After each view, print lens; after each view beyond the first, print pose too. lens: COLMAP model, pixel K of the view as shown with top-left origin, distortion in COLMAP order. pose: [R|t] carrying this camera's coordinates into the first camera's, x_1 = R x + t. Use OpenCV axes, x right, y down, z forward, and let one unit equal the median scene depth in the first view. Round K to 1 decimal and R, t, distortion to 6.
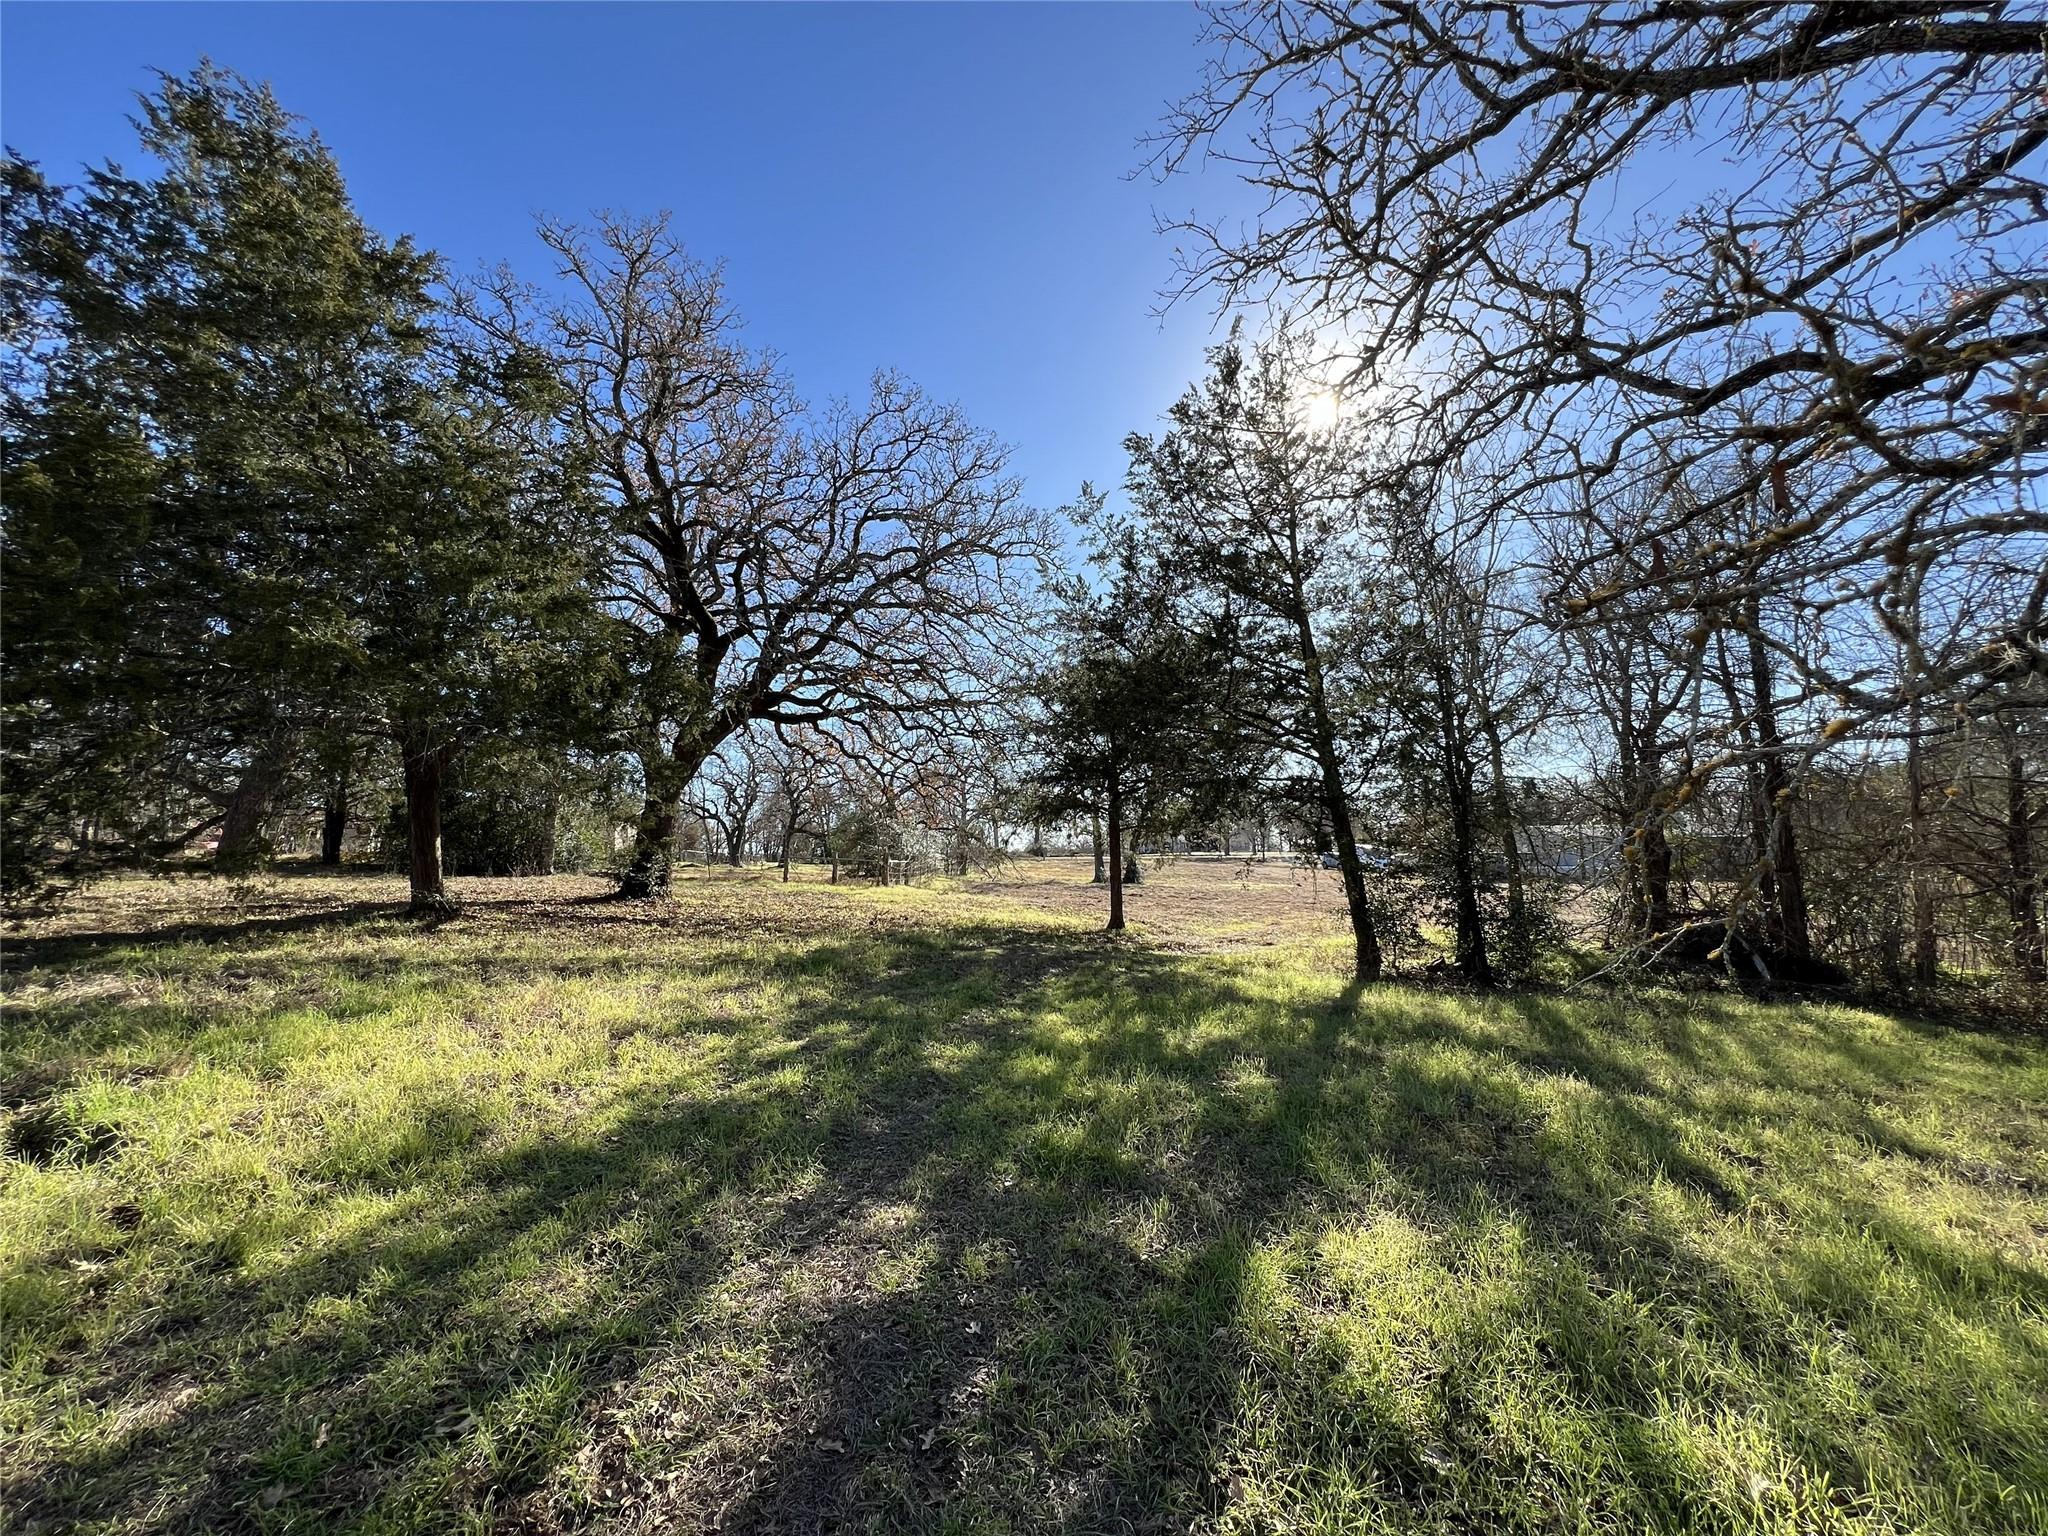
lens RADIAL K [[822.7, 0, 1023.2], [0, 822.7, 767.6], [0, 0, 1]] dist [0.000710, -0.000185]
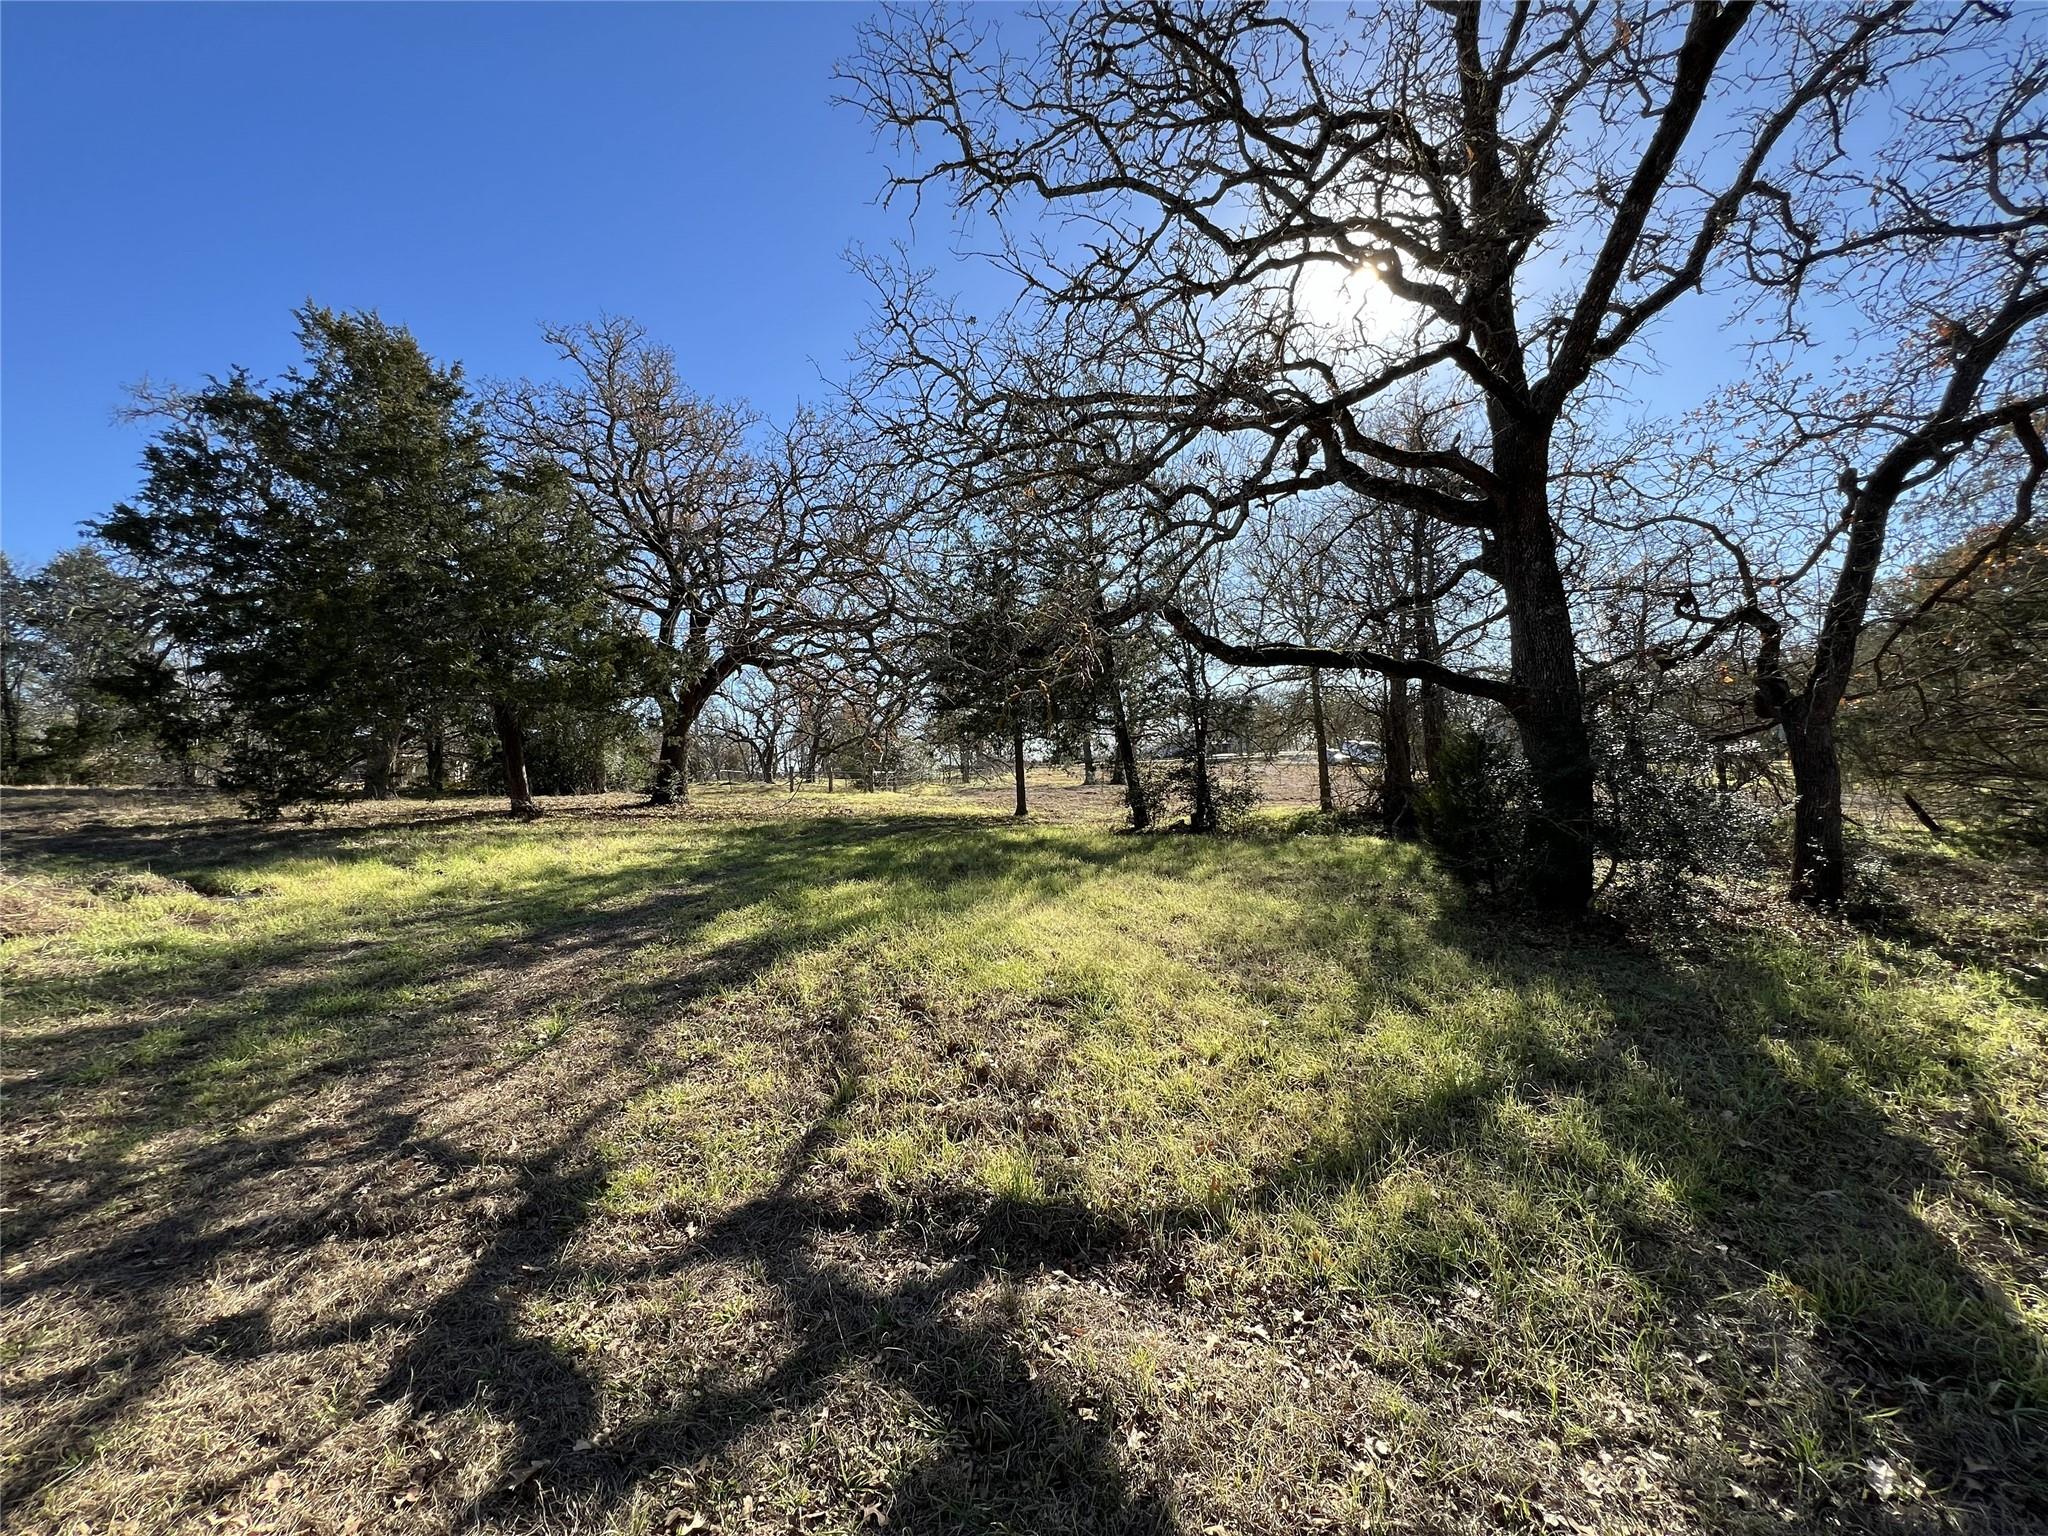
lens RADIAL K [[822.7, 0, 1025.2], [0, 822.7, 769.2], [0, 0, 1]] dist [0.000710, -0.000185]
pose [[0.997829, -0.038560, -0.053394, 0.218638], [0.044291, 0.992868, 0.110687, -0.027149], [0.048745, -0.112812, 0.992420, -0.342905]]
